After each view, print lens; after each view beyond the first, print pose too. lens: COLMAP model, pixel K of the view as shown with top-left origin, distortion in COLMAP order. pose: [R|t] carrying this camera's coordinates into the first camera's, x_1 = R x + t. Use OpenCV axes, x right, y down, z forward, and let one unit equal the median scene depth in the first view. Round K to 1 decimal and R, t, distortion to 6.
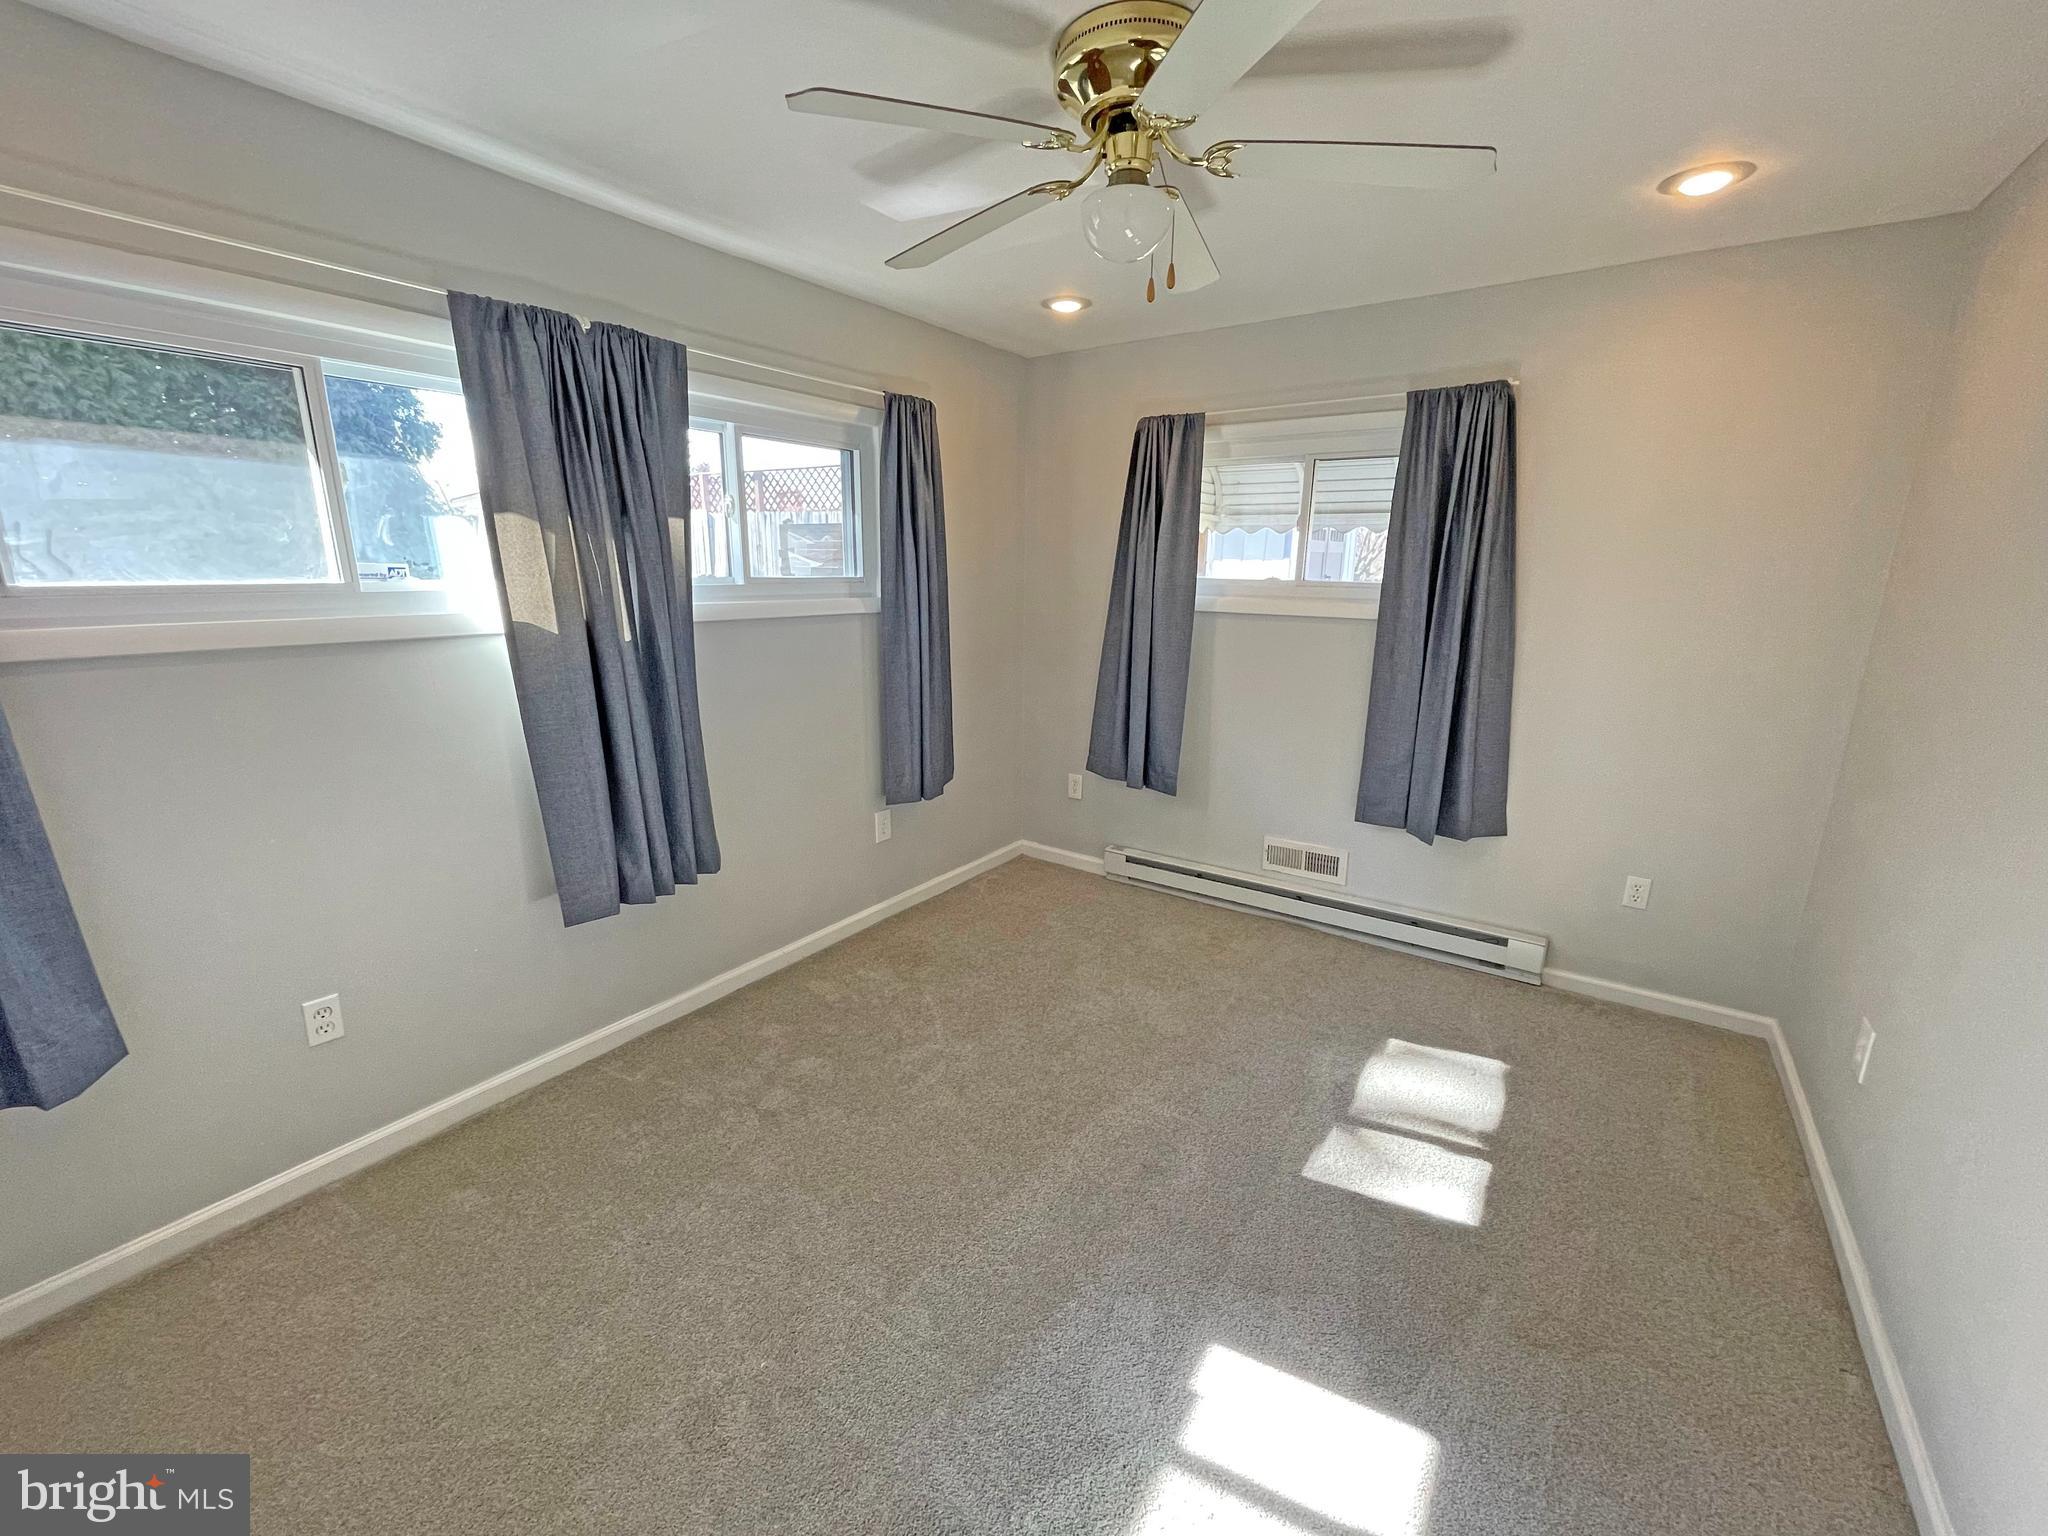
lens RADIAL K [[830.5, 0, 1015.9], [0, 830.5, 762.1], [0, 0, 1]] dist [-0.009502, 0.004478]
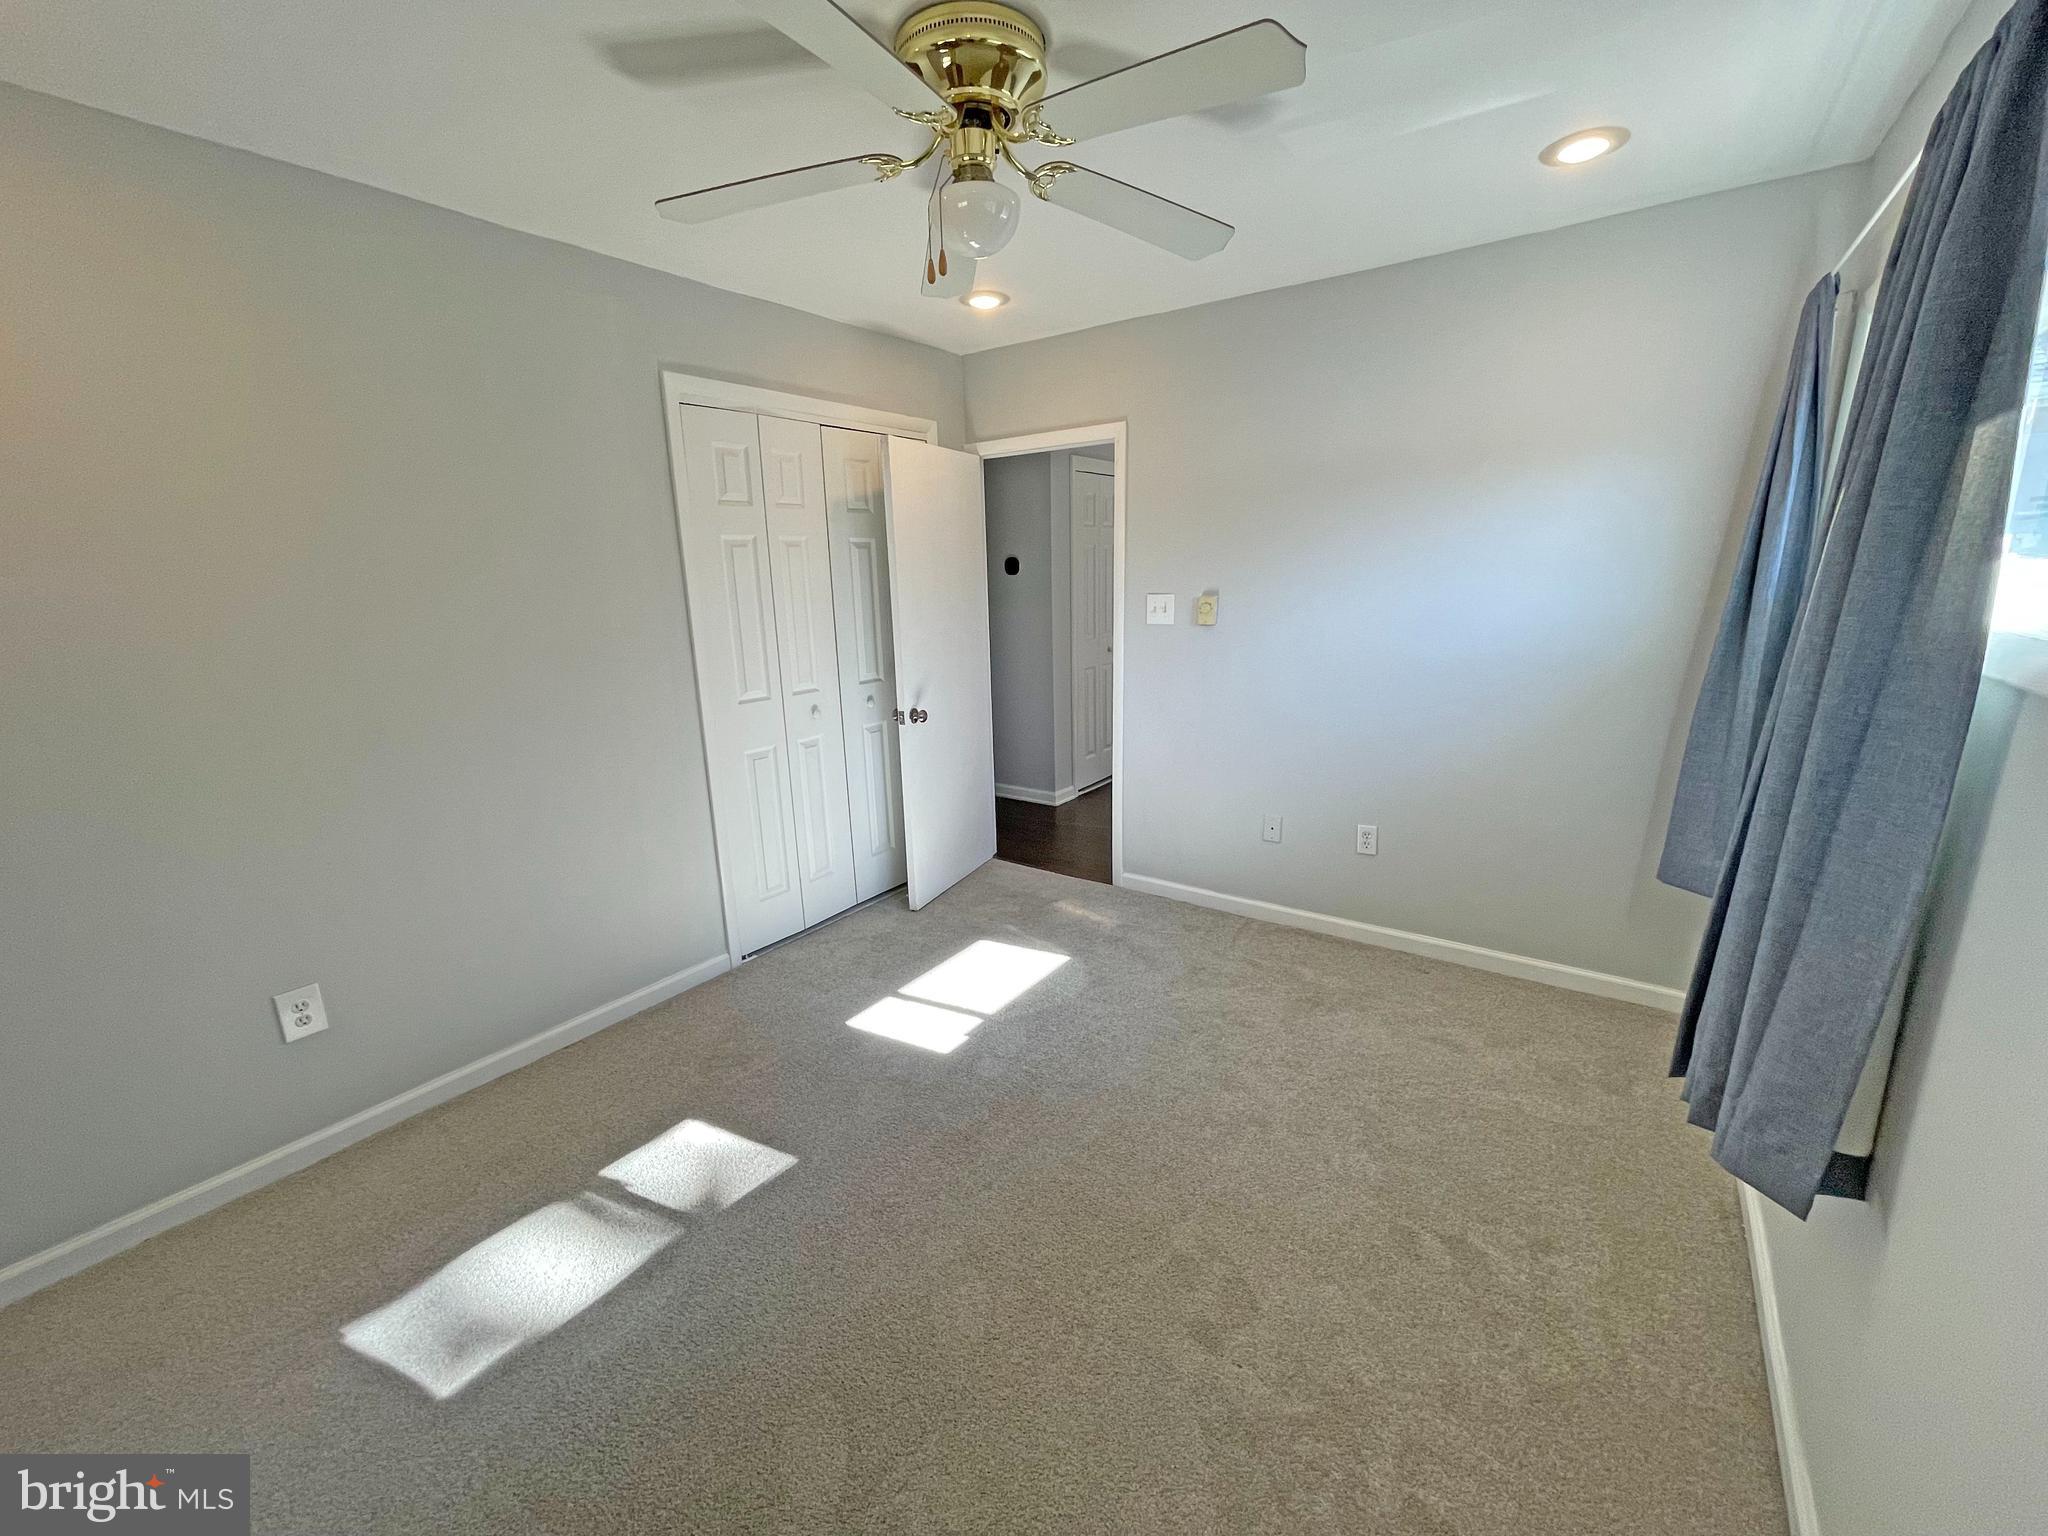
lens RADIAL K [[827.3, 0, 1012.6], [0, 827.3, 766.3], [0, 0, 1]] dist [-0.000359, 0.000145]
pose [[-0.999227, 0.021584, 0.032849, 0.034604], [0.033912, 0.895946, 0.442866, -0.371492], [-0.019872, 0.443638, -0.895986, 1.606459]]
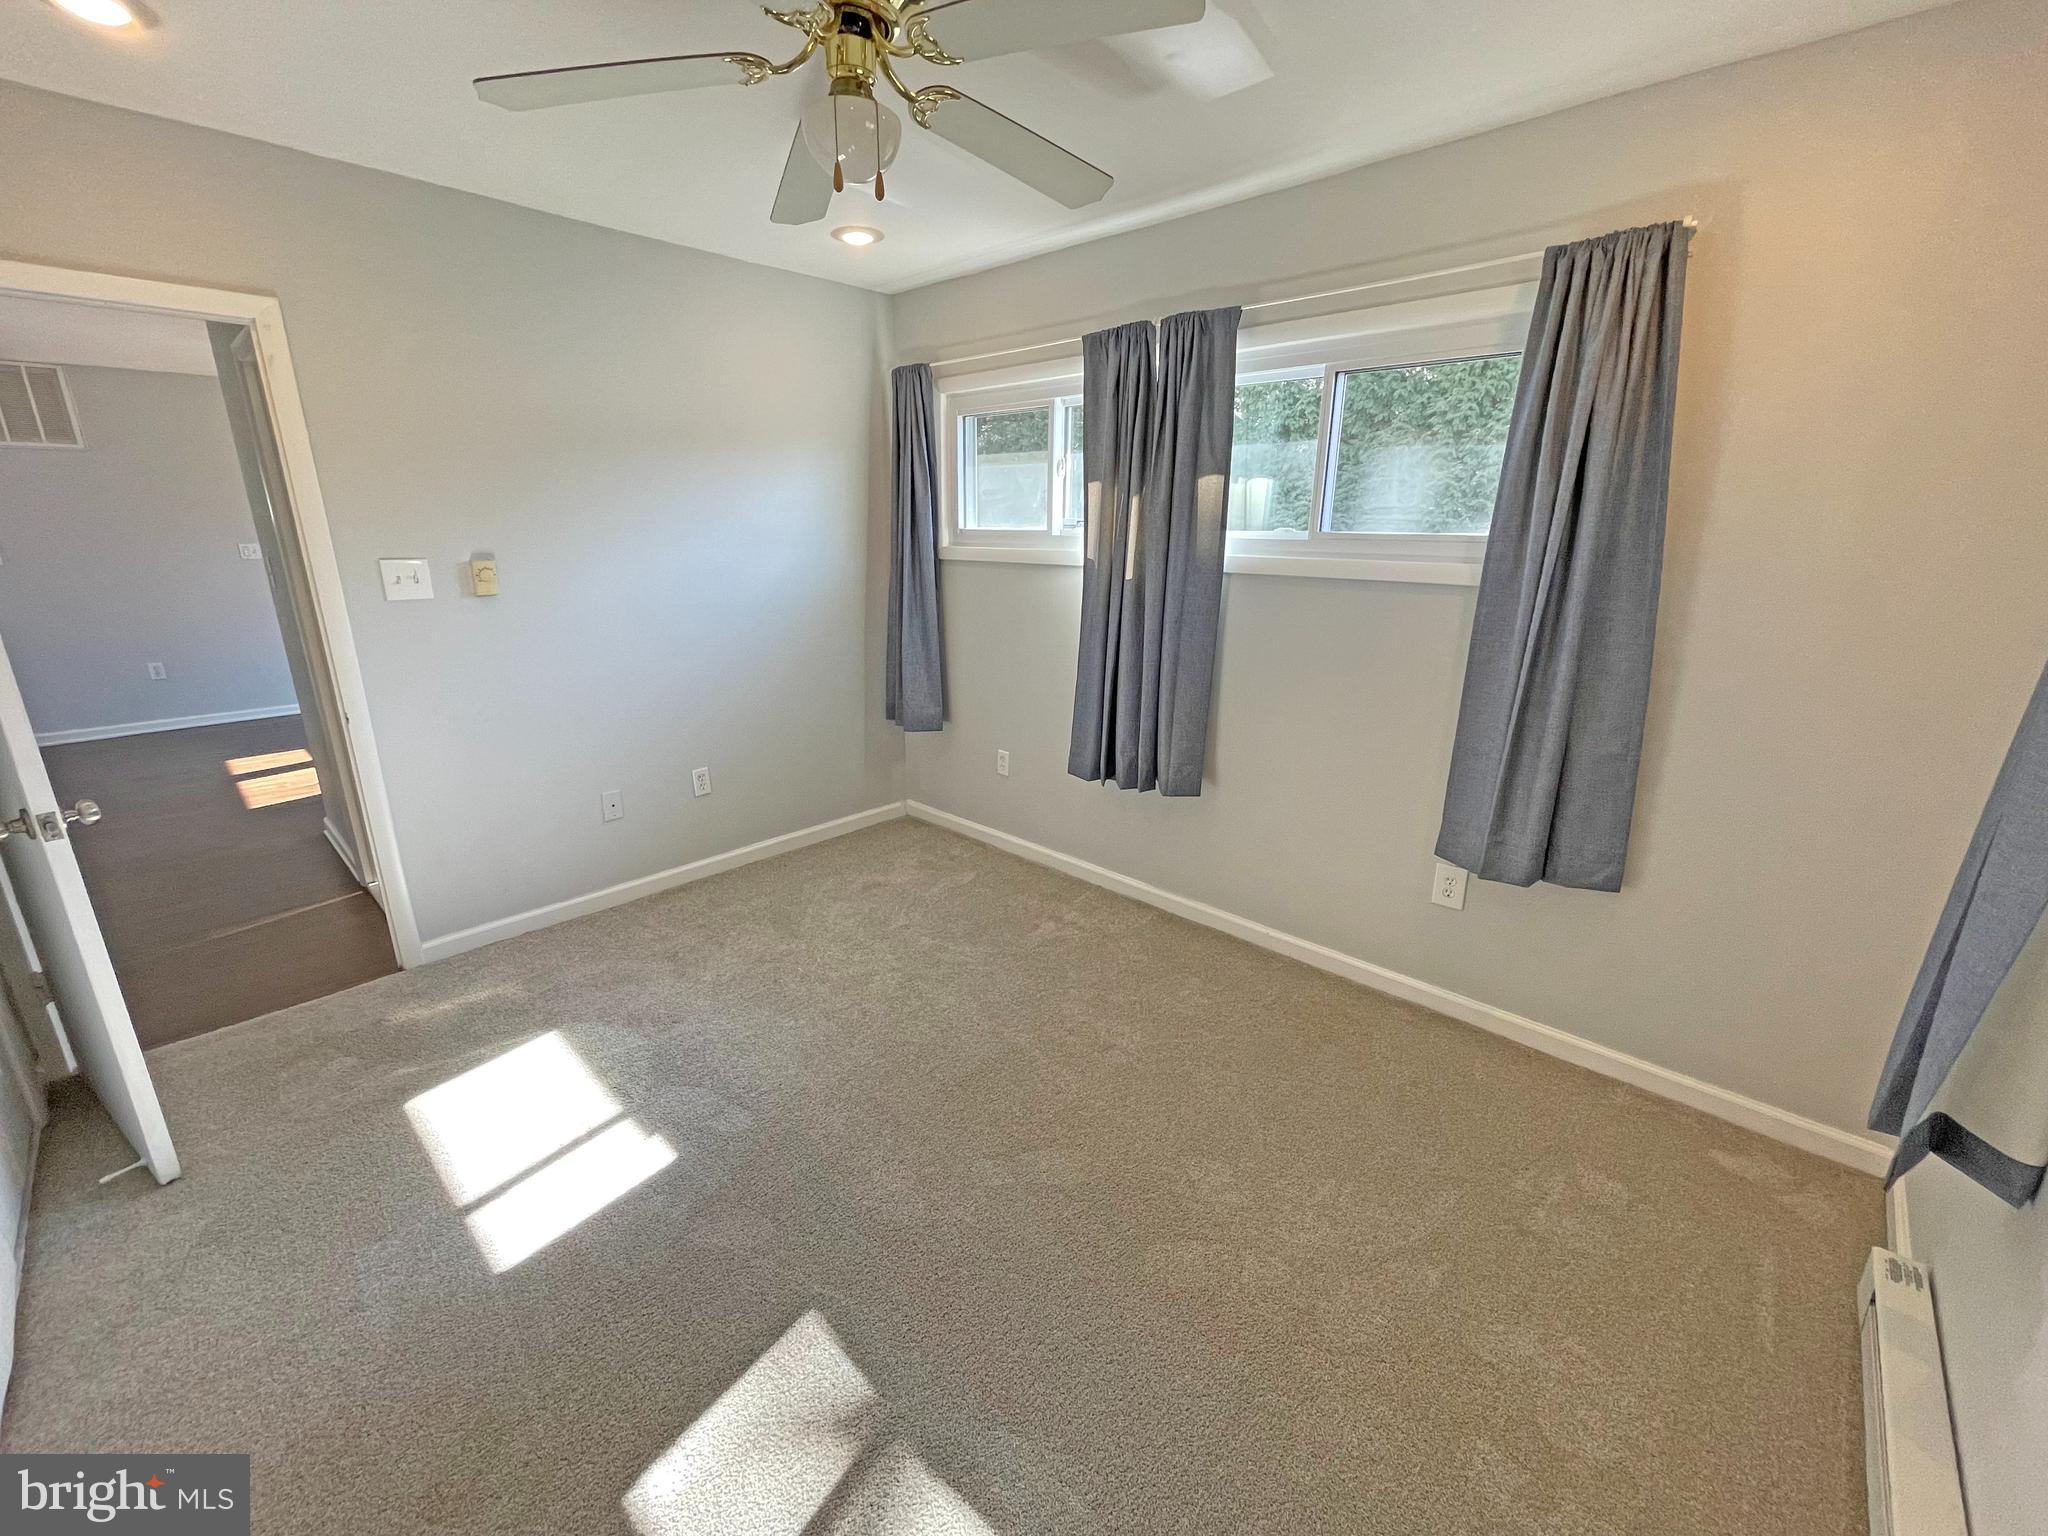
lens RADIAL K [[826.2, 0, 1024.0], [0, 826.2, 768.0], [0, 0, 1]] dist [-0.018077, -0.000489]
pose [[-0.145278, 0.281646, -0.948457, 0.852091], [-0.228105, 0.923267, 0.309105, -0.243032], [0.962737, 0.261254, -0.069885, 1.049786]]
